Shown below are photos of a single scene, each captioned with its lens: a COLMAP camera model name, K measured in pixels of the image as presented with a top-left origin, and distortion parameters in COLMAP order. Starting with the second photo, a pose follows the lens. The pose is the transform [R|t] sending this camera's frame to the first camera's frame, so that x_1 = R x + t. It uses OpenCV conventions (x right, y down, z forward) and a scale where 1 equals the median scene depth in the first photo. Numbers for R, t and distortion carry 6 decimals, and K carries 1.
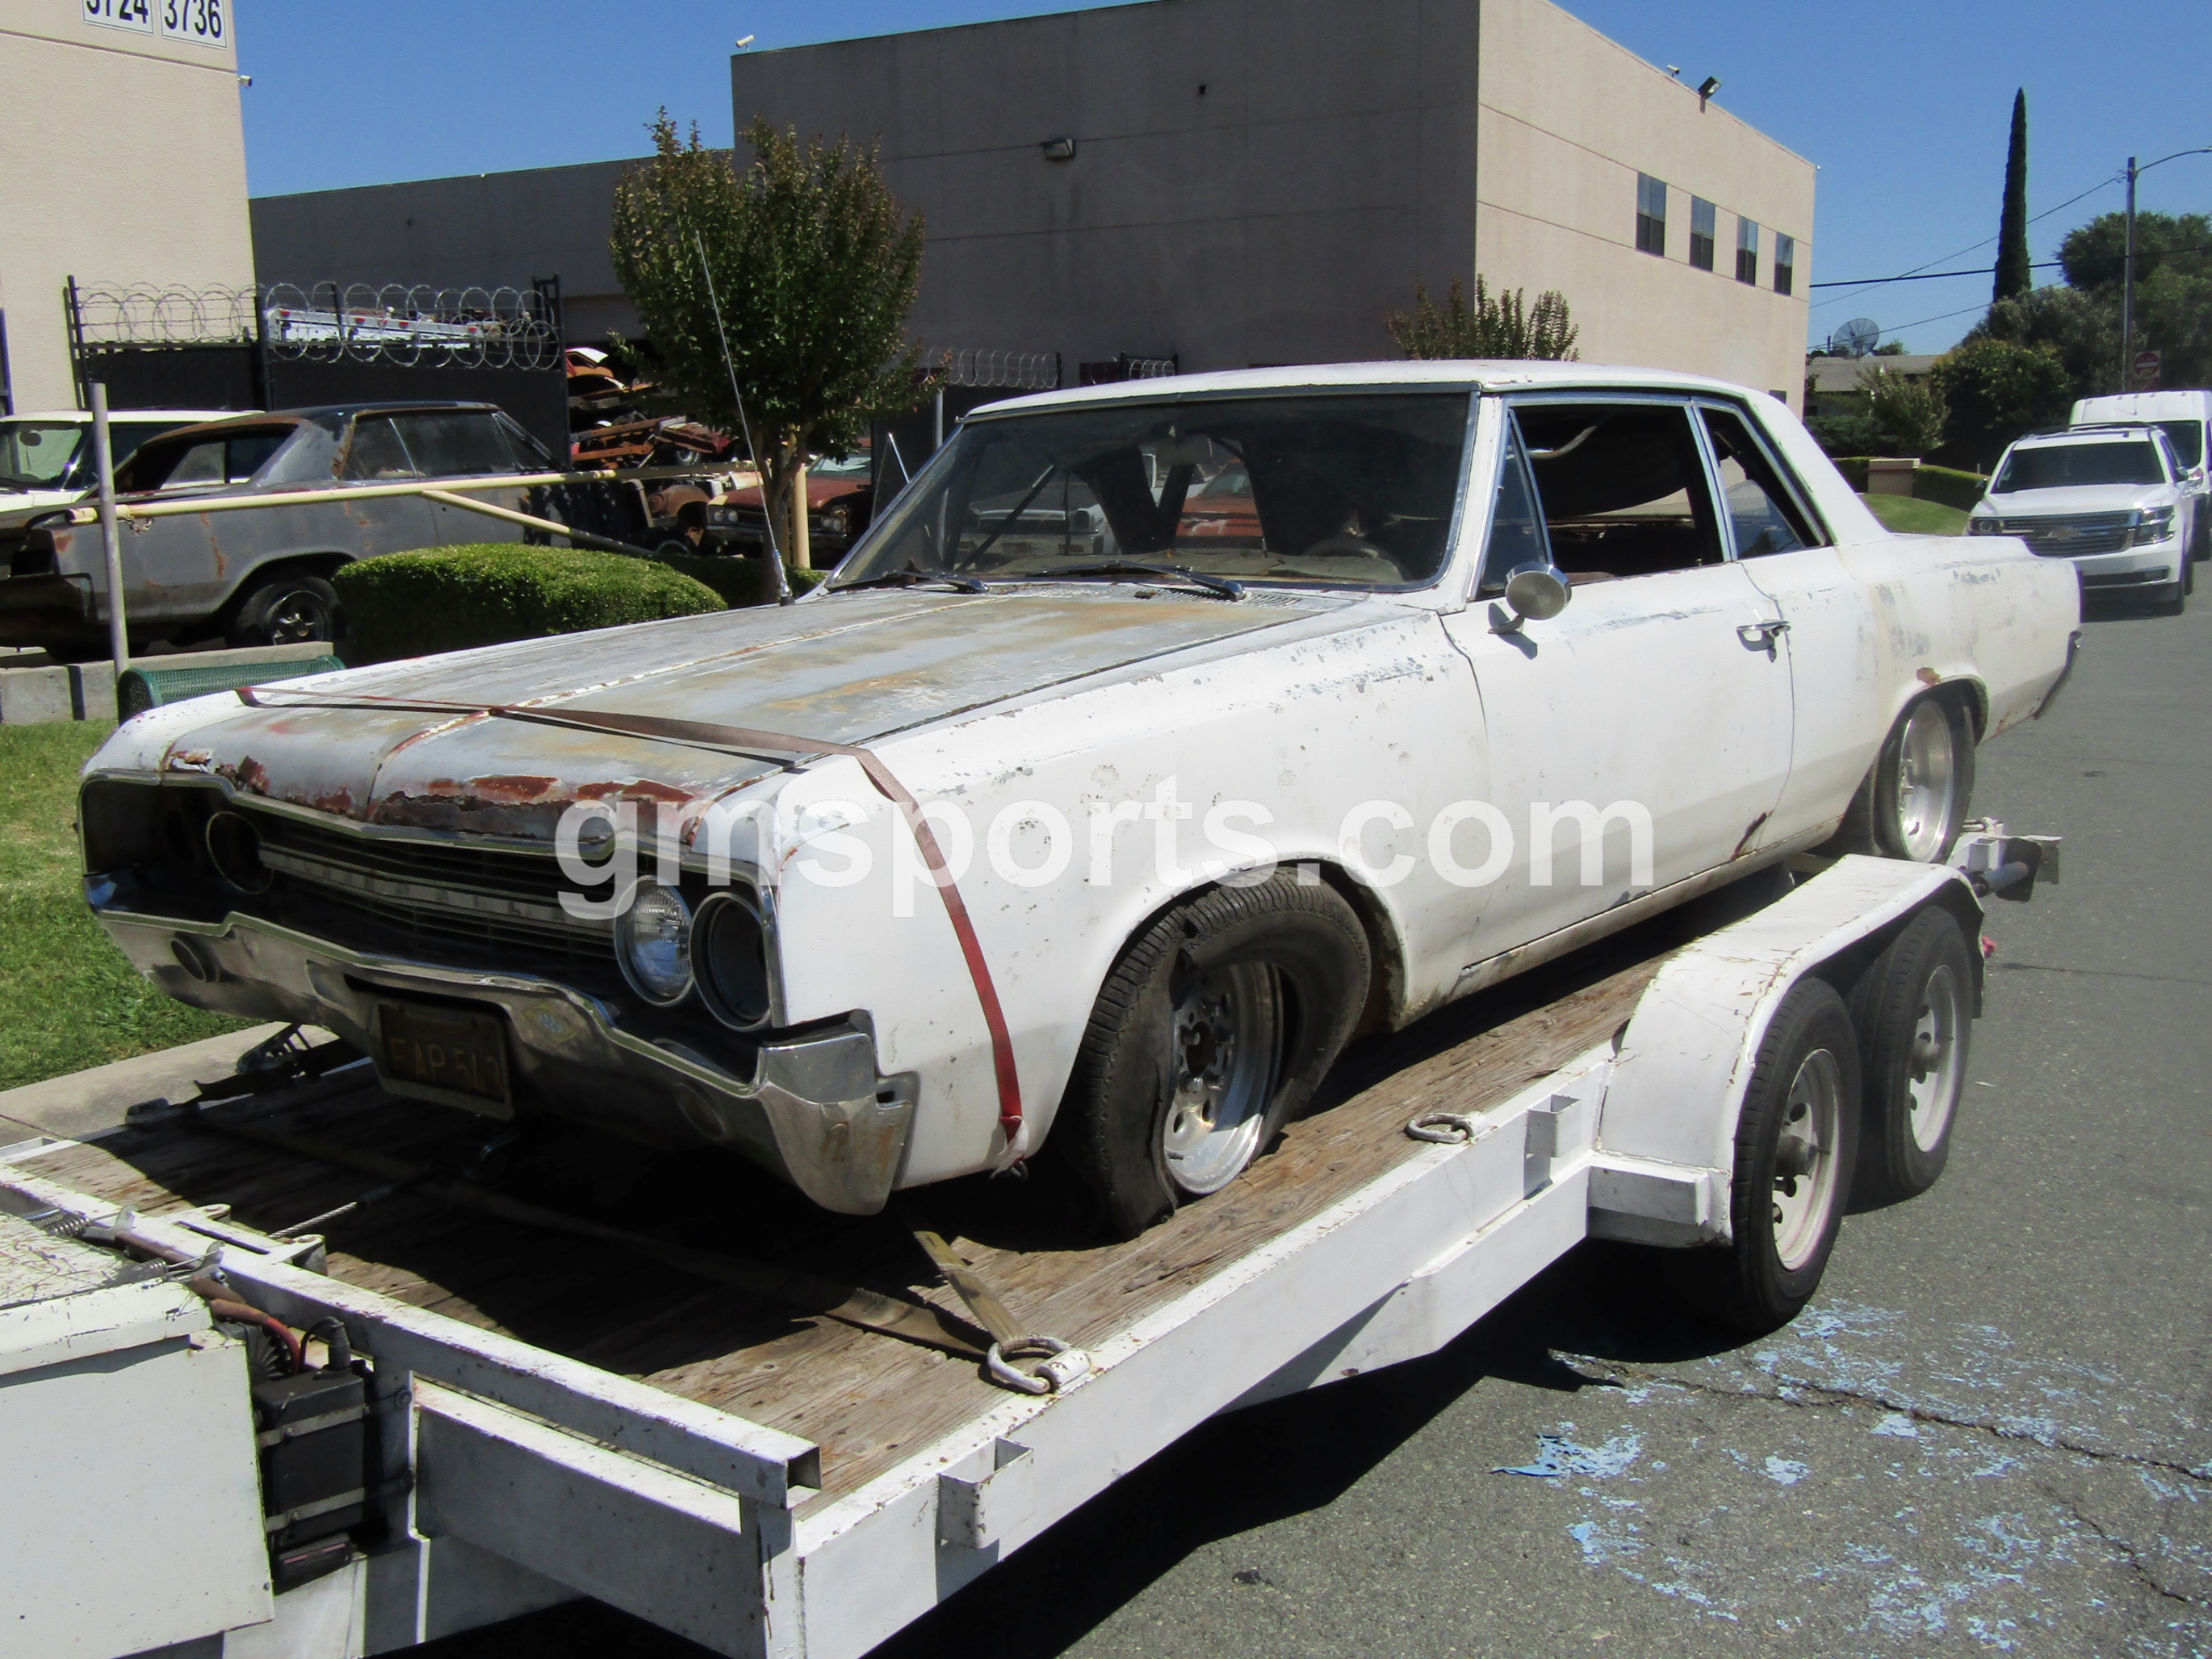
lens RADIAL K [[2063.8, 0, 1106.0], [0, 2063.8, 829.5], [0, 0, 1]] dist [0.000358, -0.029667]
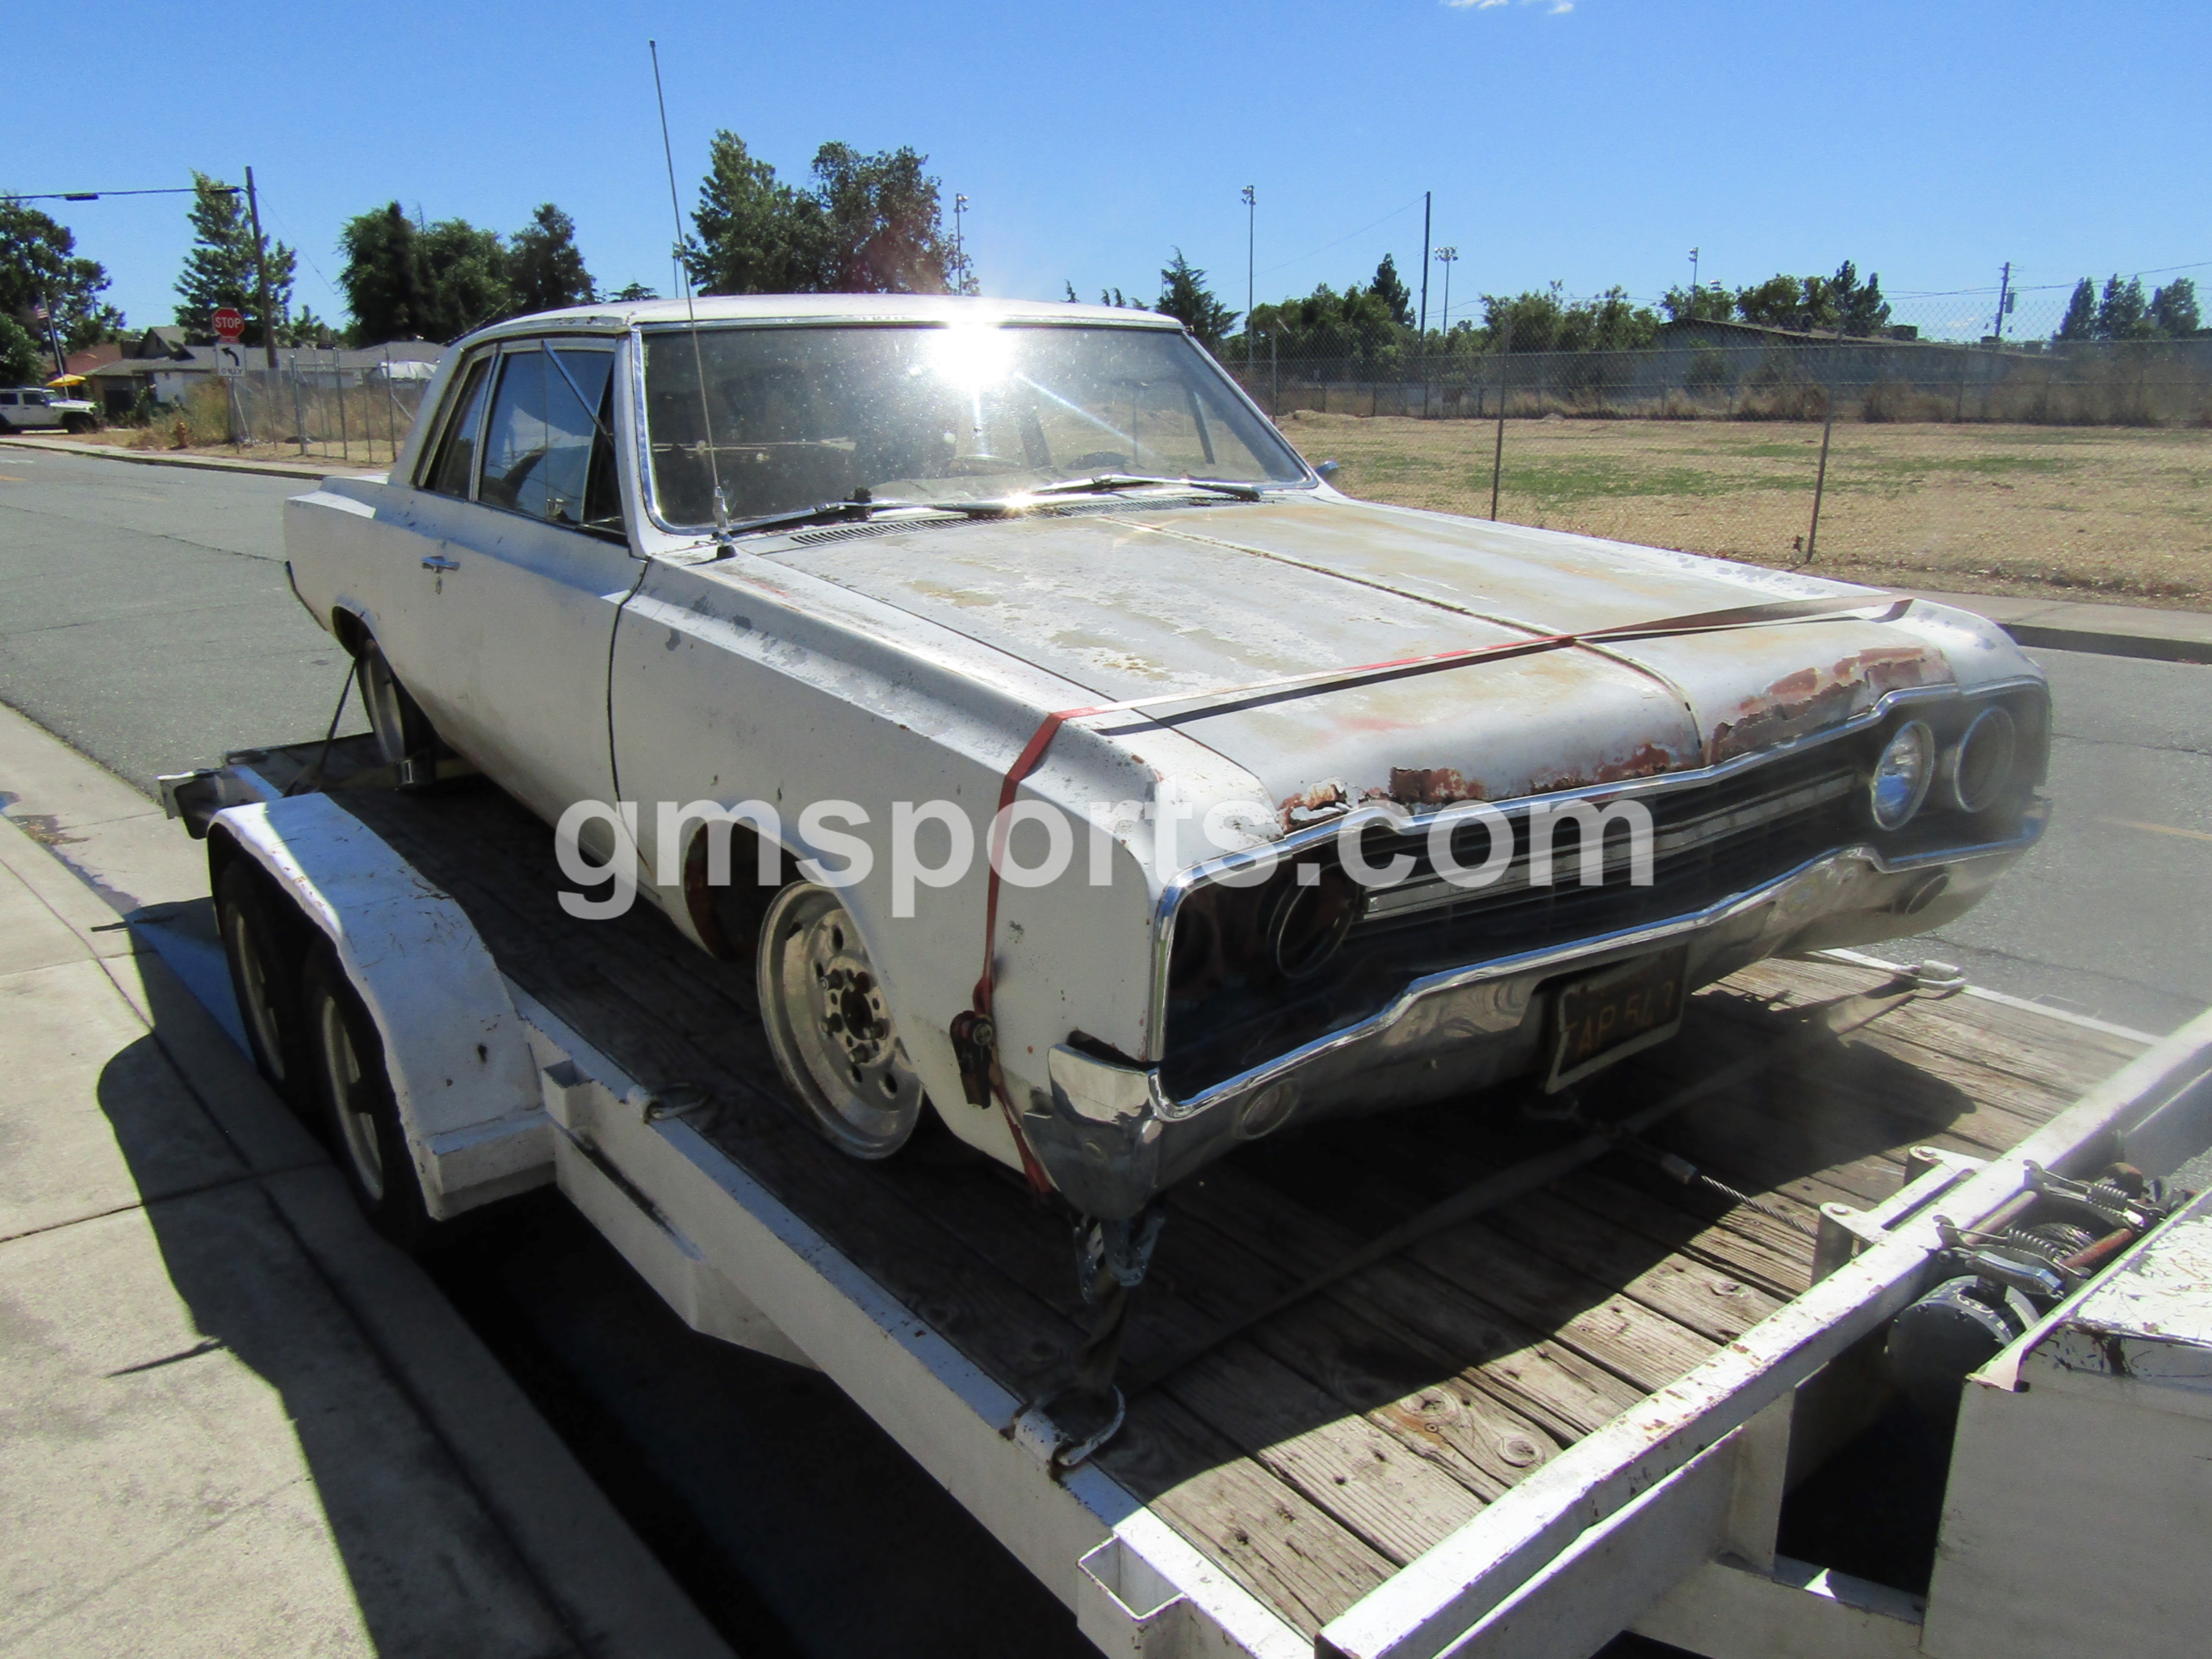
lens RADIAL K [[1567.6, 0, 1106.0], [0, 1567.6, 829.5], [0, 0, 1]] dist [-0.005978, 0.007379]
pose [[0.256533, -0.242382, 0.935650, -0.171677], [0.165054, 0.964812, 0.204683, -0.025709], [-0.952338, 0.101925, 0.287513, 0.168724]]
